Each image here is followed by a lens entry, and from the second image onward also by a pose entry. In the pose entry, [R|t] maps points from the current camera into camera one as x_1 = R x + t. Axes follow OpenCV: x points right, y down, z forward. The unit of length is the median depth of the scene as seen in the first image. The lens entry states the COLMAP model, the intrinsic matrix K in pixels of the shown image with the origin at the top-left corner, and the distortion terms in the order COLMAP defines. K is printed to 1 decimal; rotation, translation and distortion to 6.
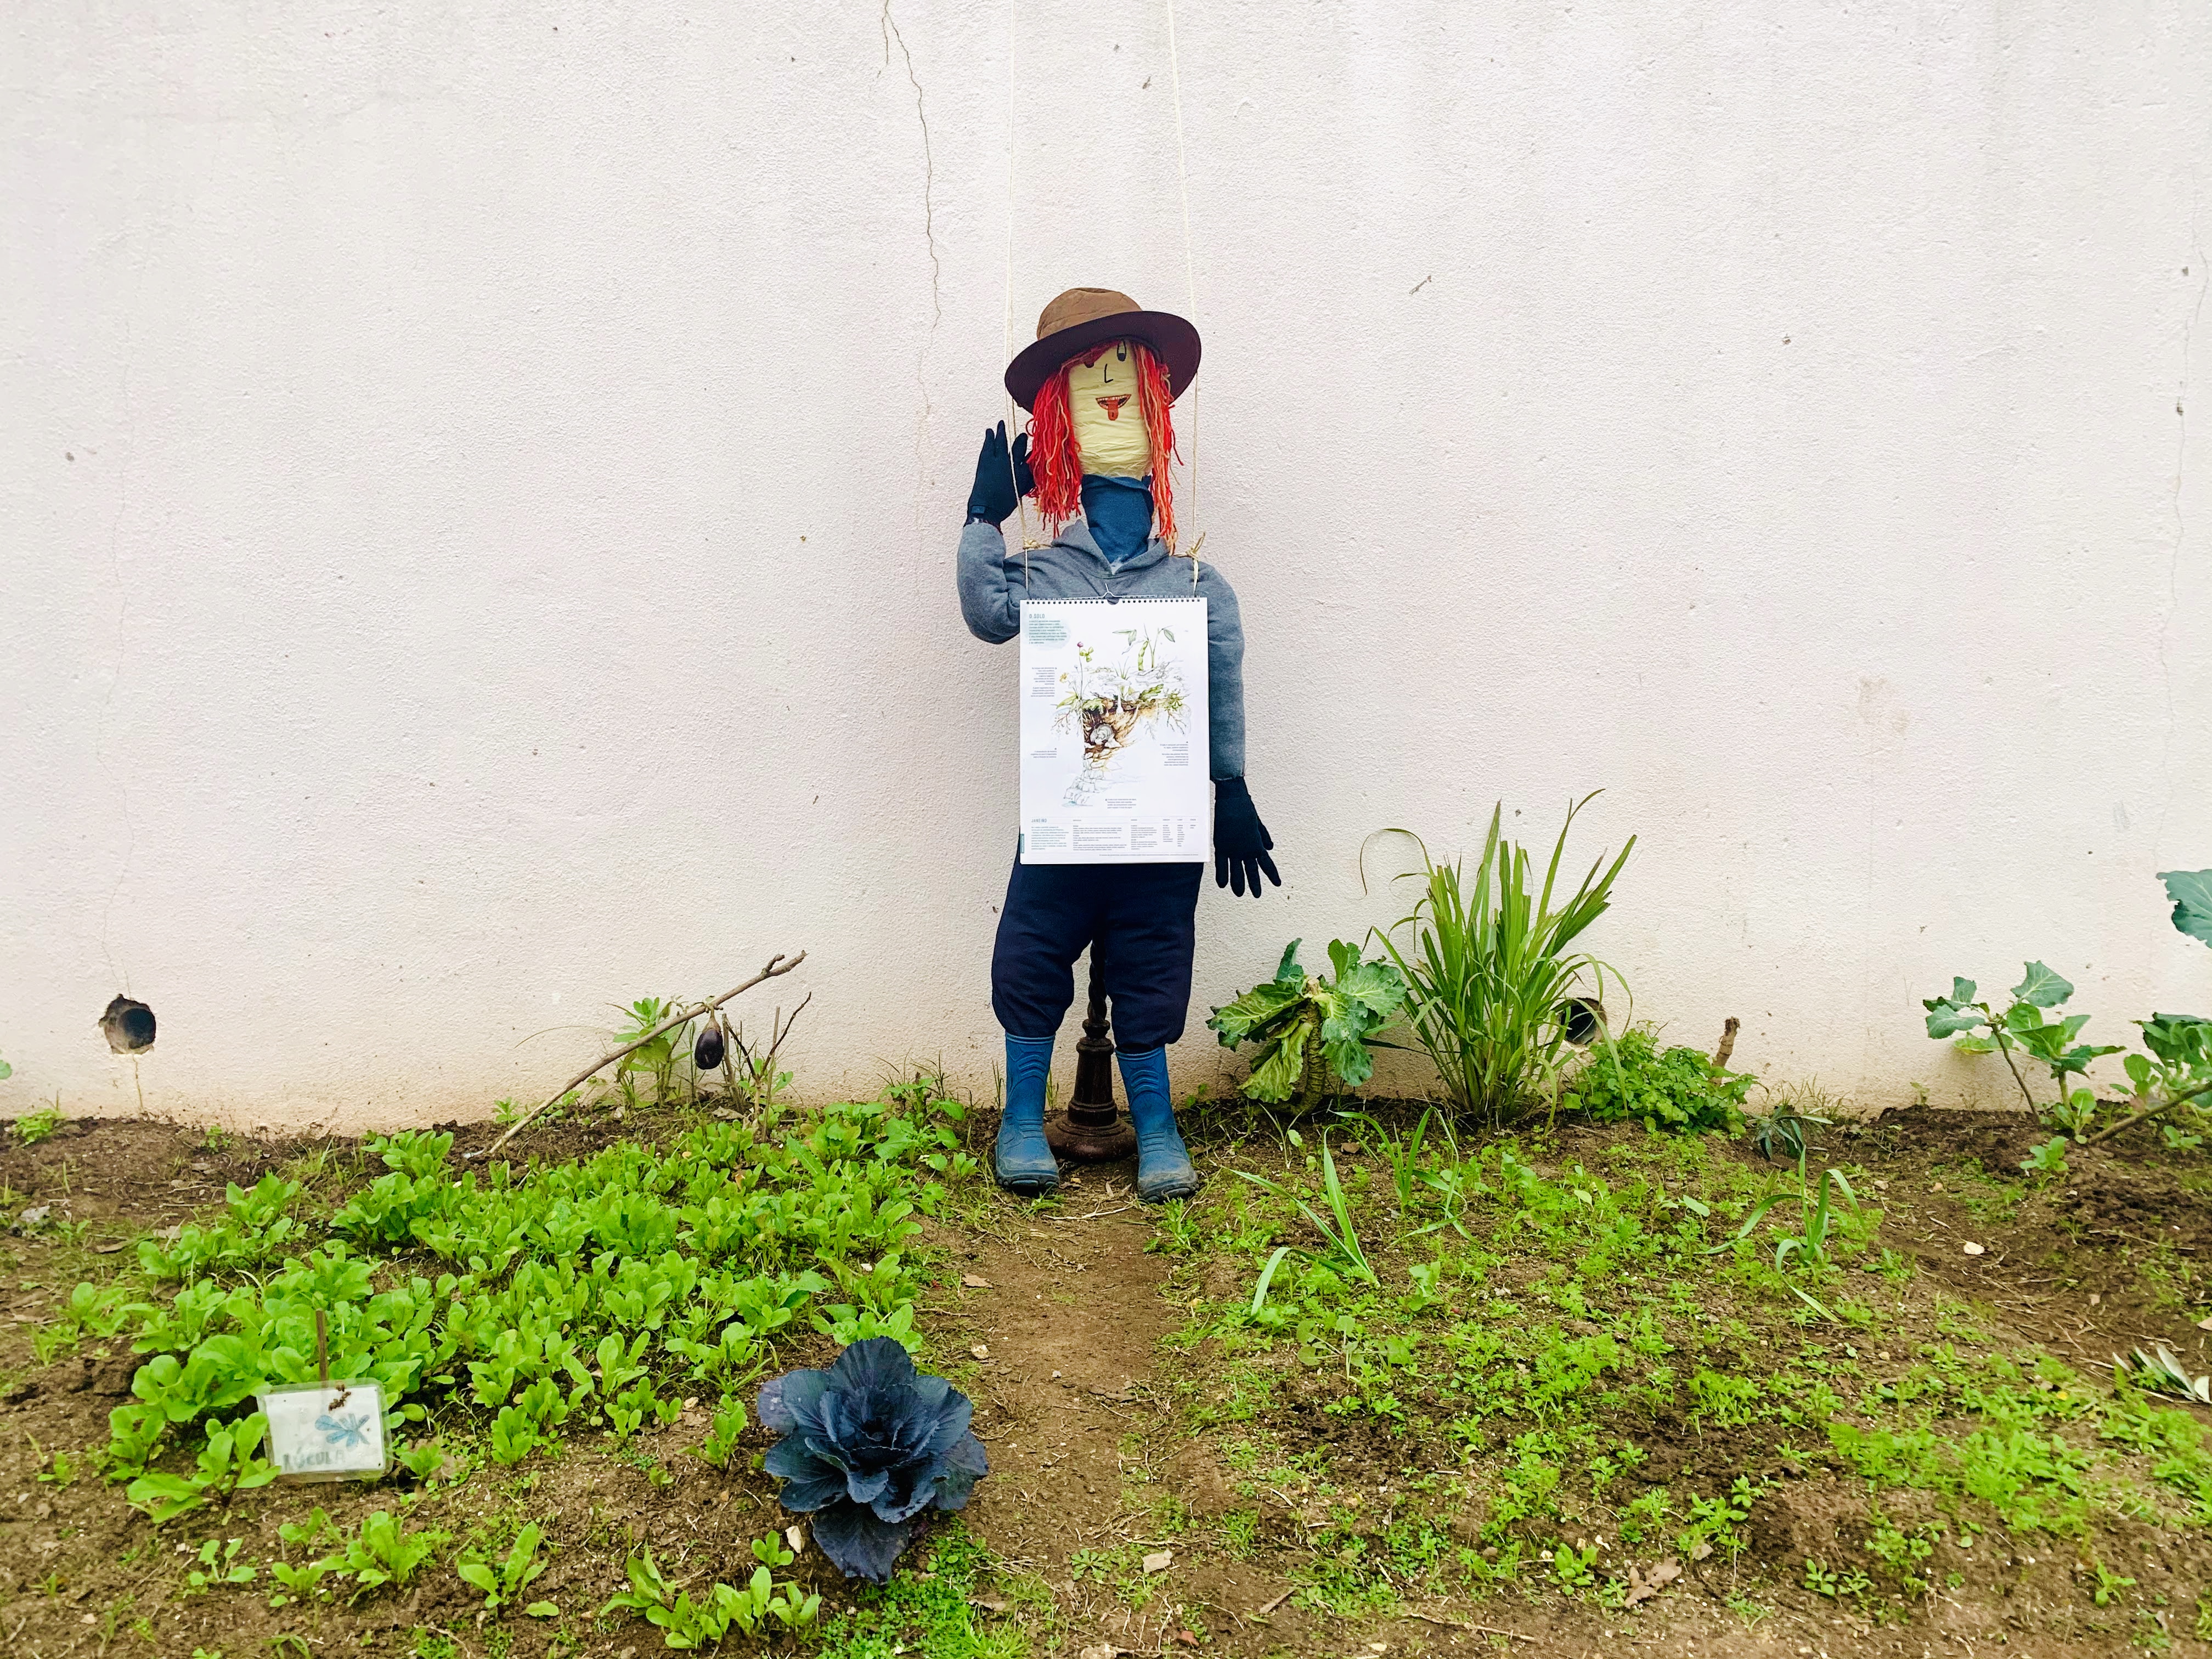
lens RADIAL K [[1671.3, 0, 1110.3], [0, 1671.3, 817.6], [0, 0, 1]] dist [0.005312, -0.002841]
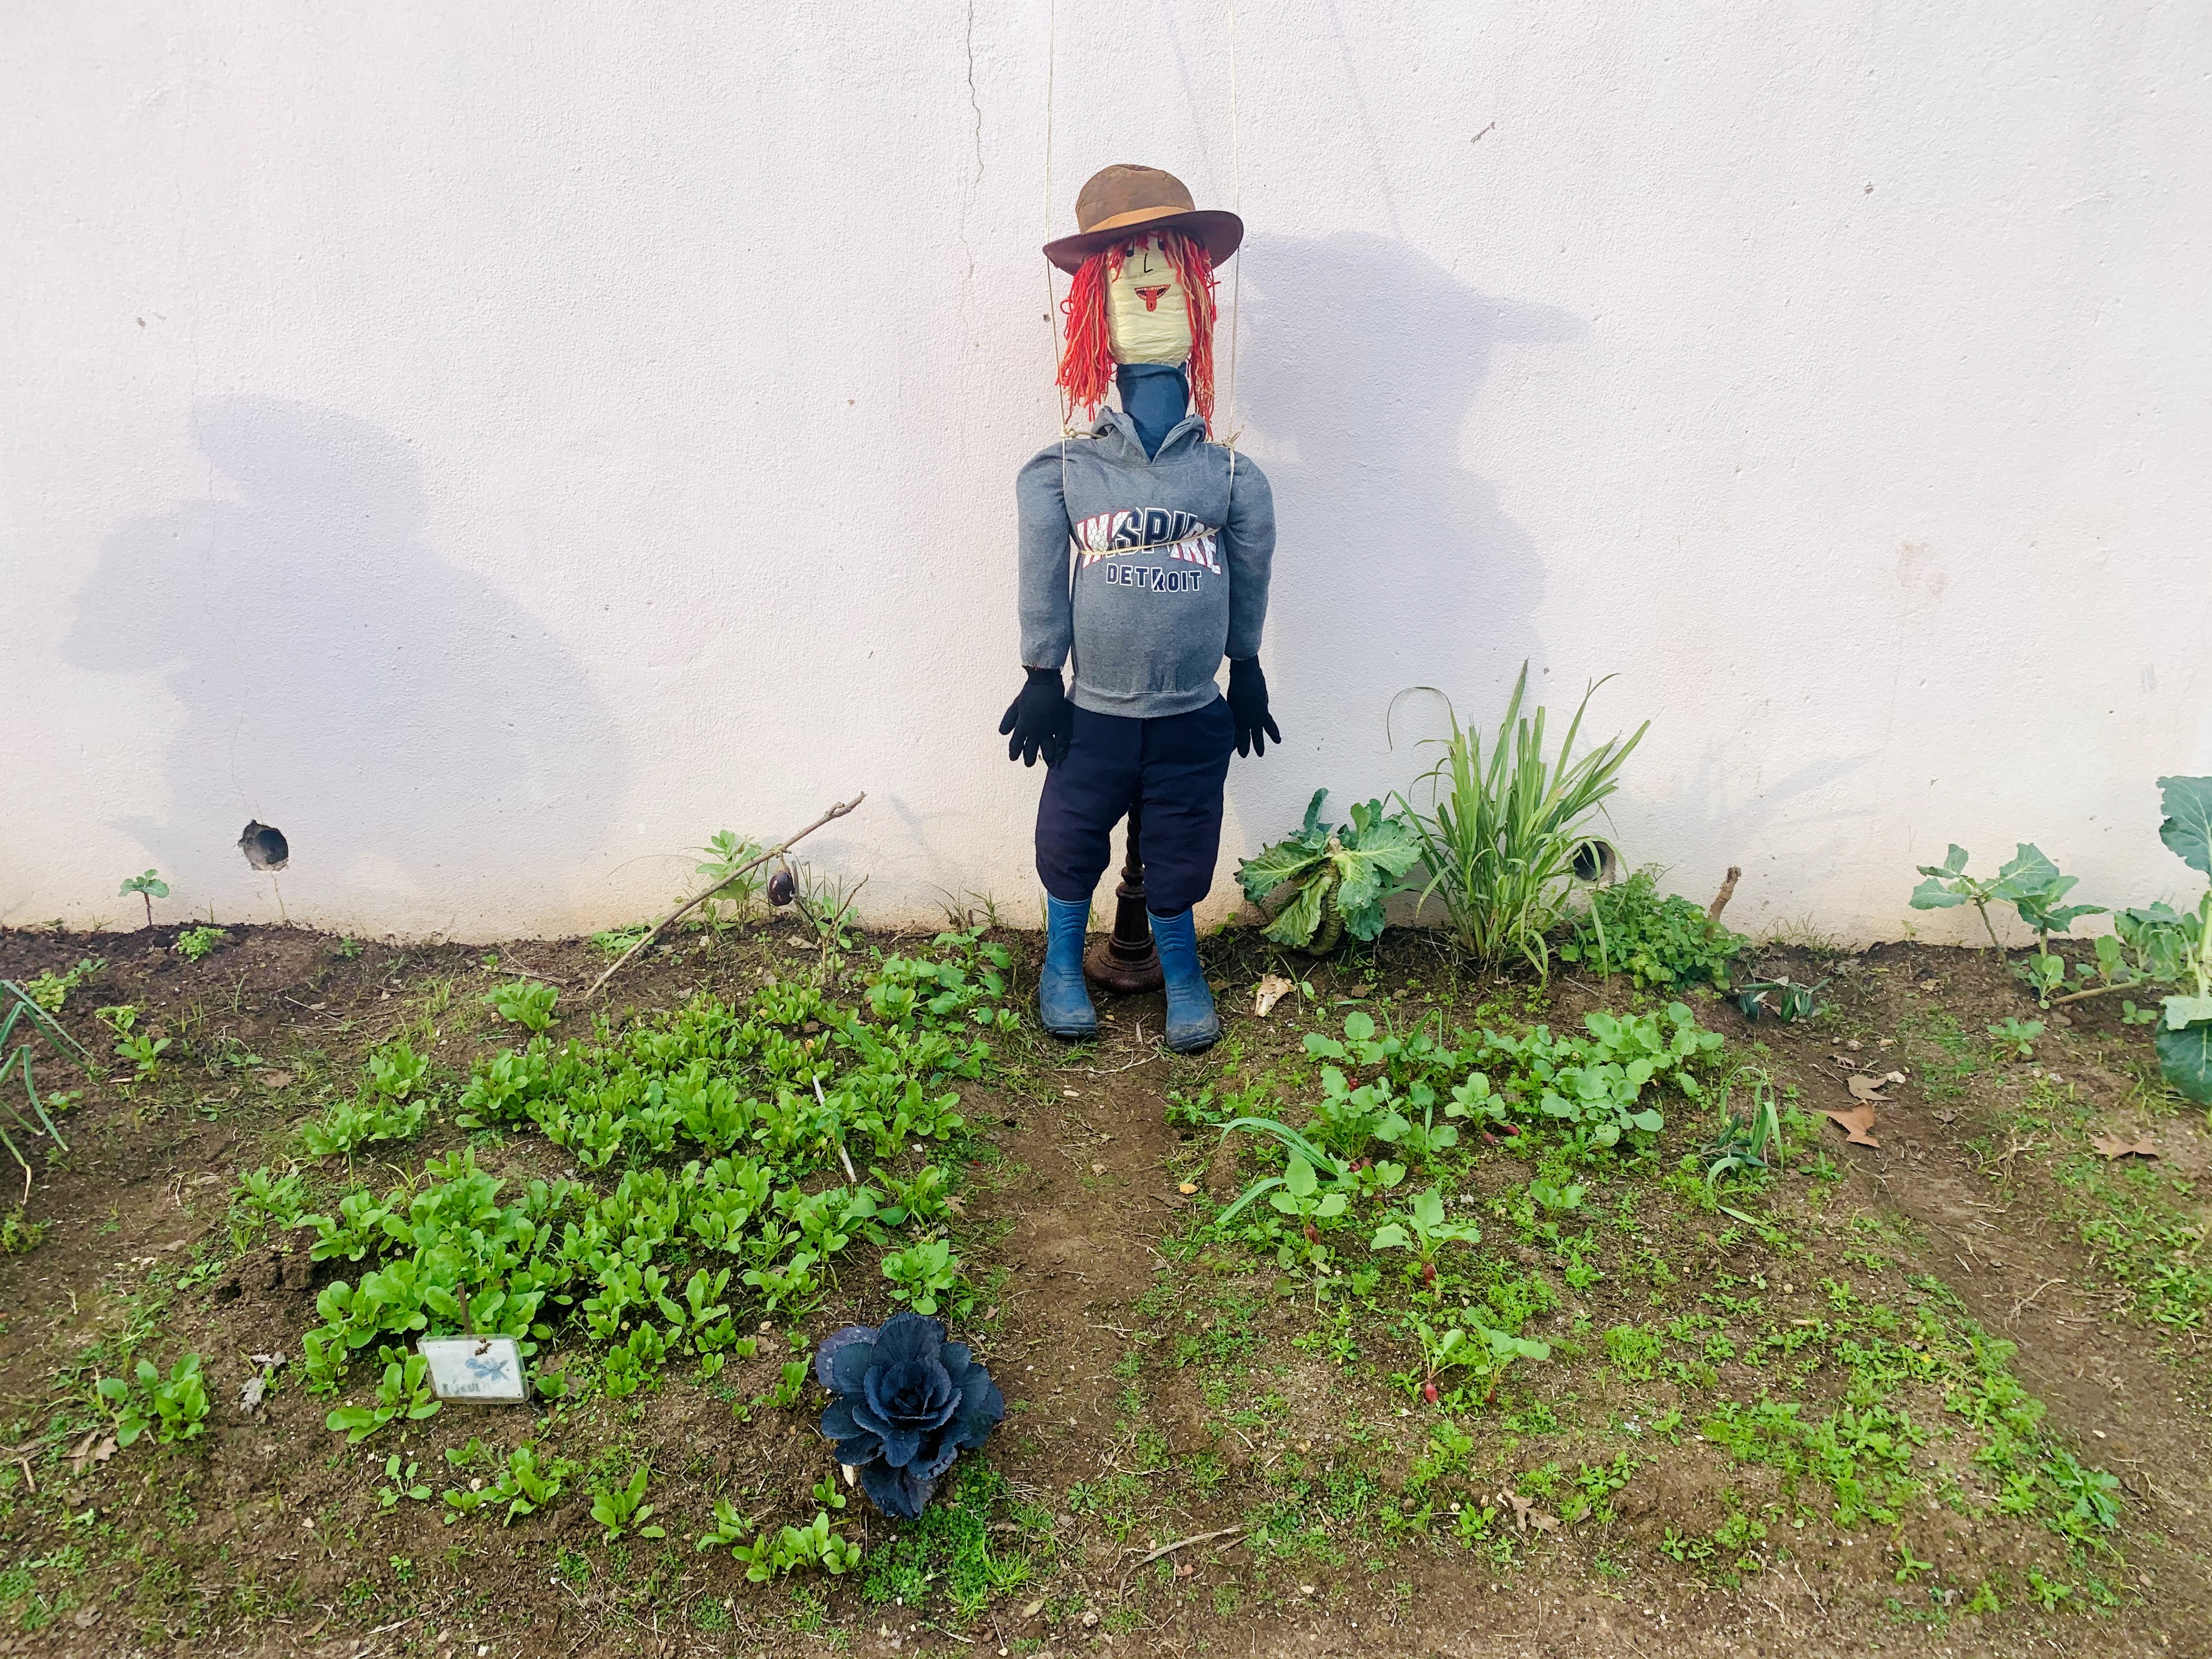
lens RADIAL K [[1658.3, 0, 1106.0], [0, 1658.3, 829.5], [0, 0, 1]] dist [0.007584, -0.005946]
pose [[0.998471, 0.023622, -0.049983, 0.038522], [-0.009780, 0.965330, 0.260851, -0.254833], [0.054412, -0.259963, 0.964084, -0.044061]]
